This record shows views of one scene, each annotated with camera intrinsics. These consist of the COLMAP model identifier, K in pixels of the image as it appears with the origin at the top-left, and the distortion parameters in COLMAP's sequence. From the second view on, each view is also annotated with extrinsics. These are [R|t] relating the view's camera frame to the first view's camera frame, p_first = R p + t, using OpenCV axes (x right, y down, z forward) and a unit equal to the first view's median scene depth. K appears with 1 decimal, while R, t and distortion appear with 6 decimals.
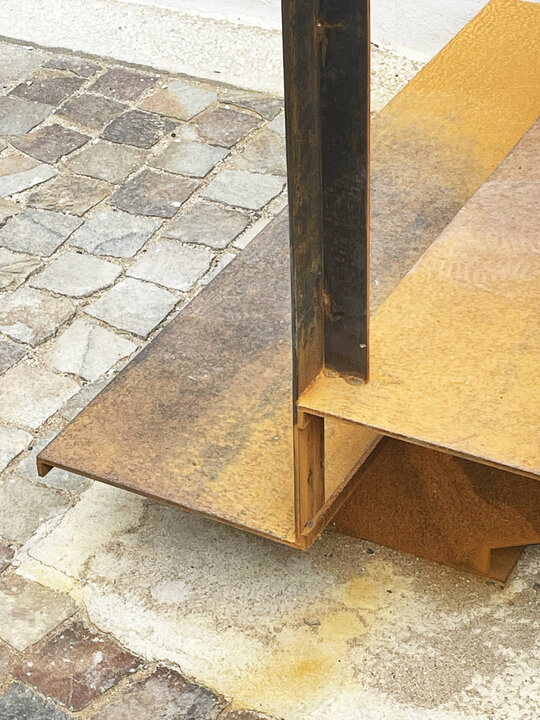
lens RADIAL K [[1788.5, 0, 269.8], [0, 1788.5, 360.9], [0, 0, 1]] dist [0.138841, 0.000000]
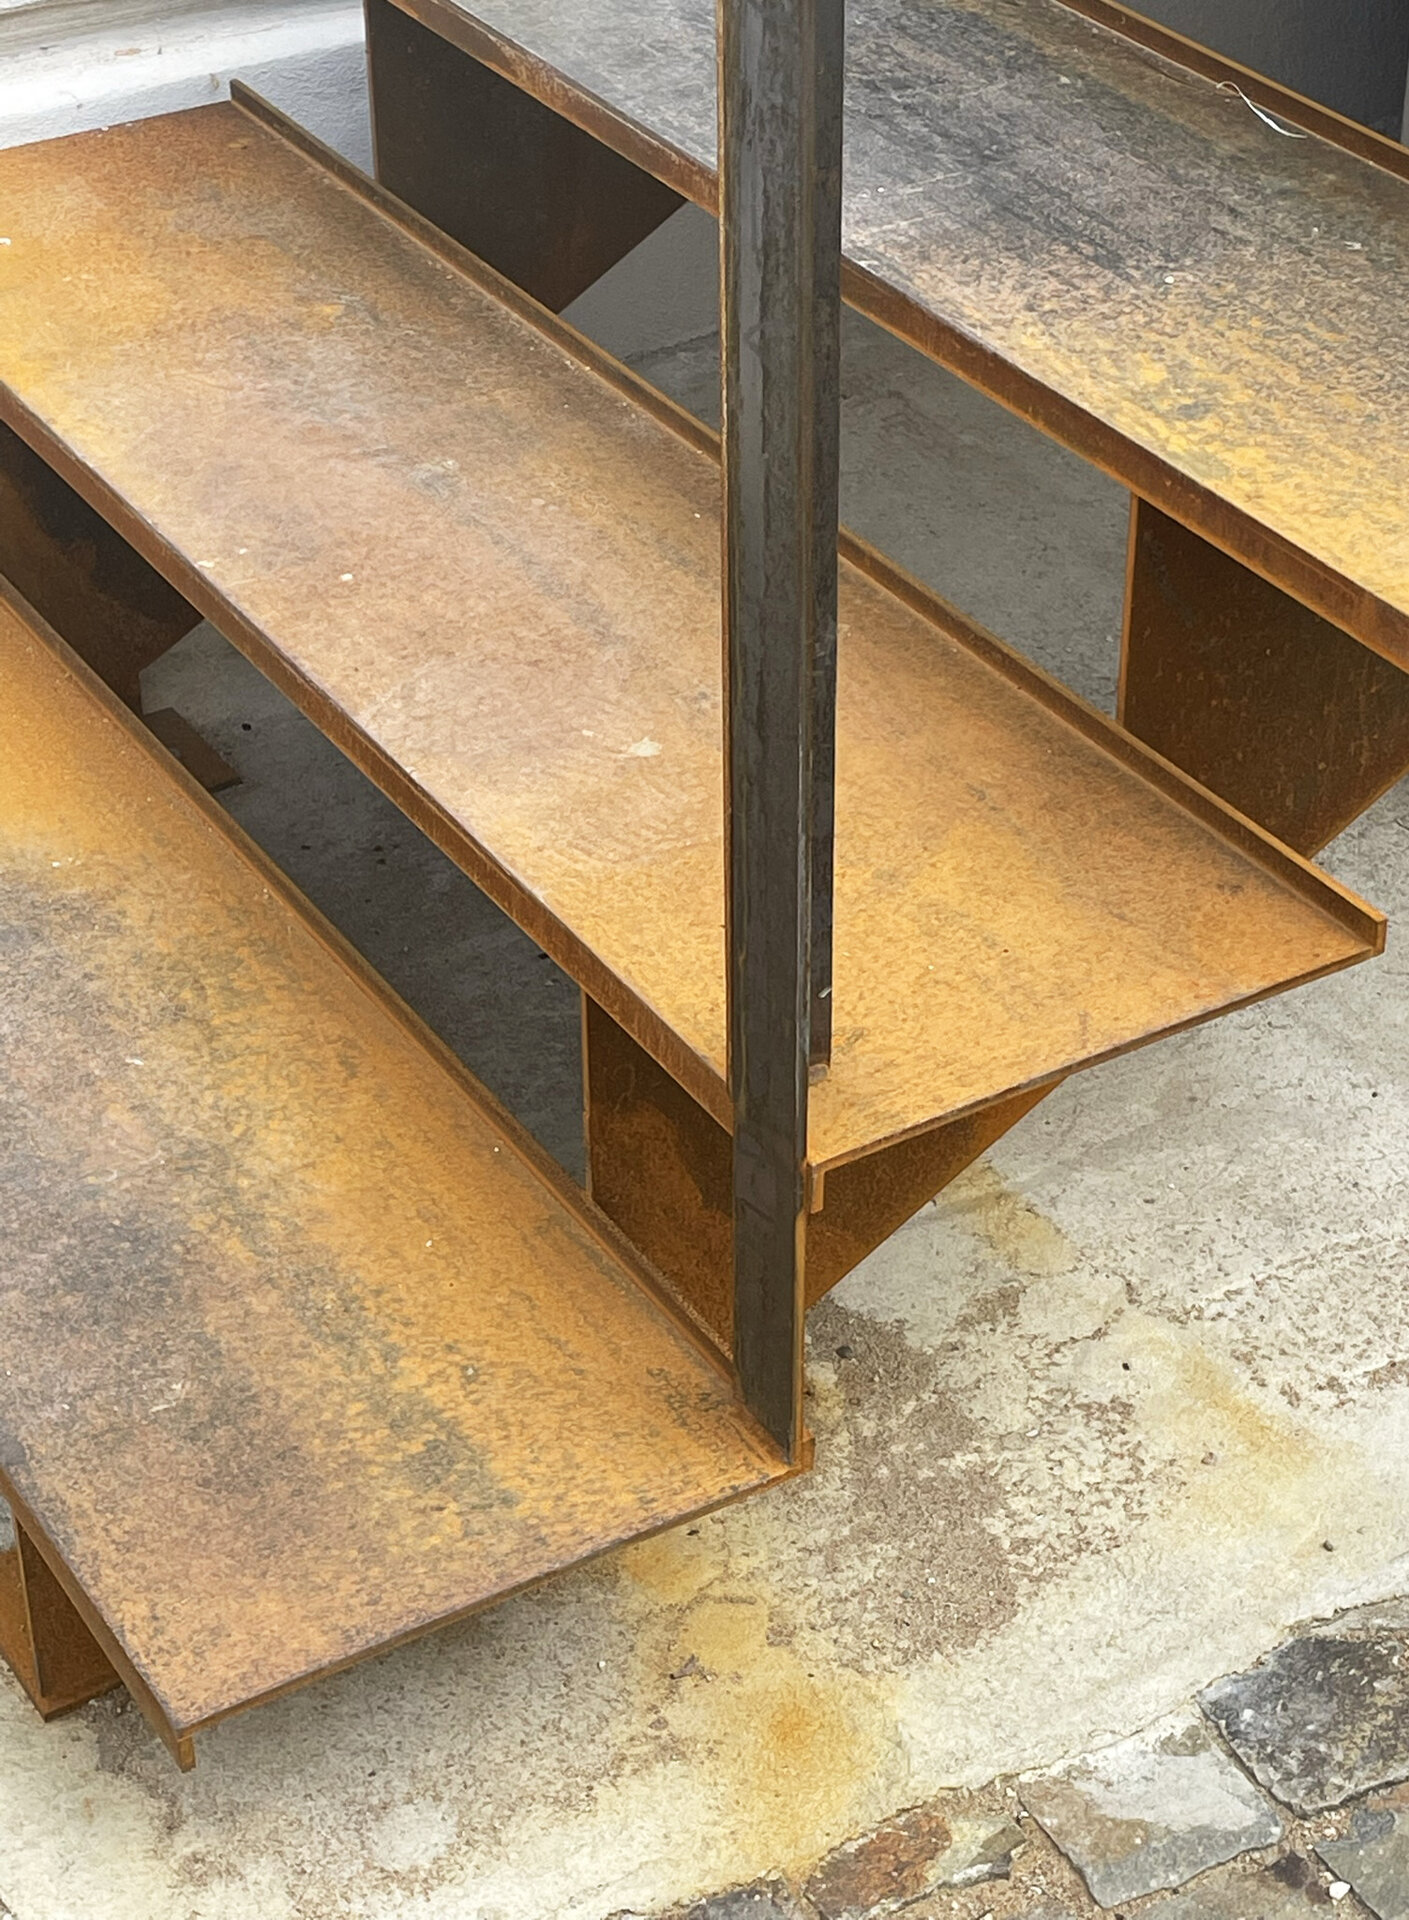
lens RADIAL K [[3791.0, 0, 704.5], [0, 3791.0, 956.3], [0, 0, 1]] dist [0.164478, 0.000000]
pose [[0.507551, -0.464117, 0.725939, -0.618895], [0.494695, 0.846790, 0.195508, -0.205555], [-0.705457, 0.259888, 0.659385, 0.300605]]
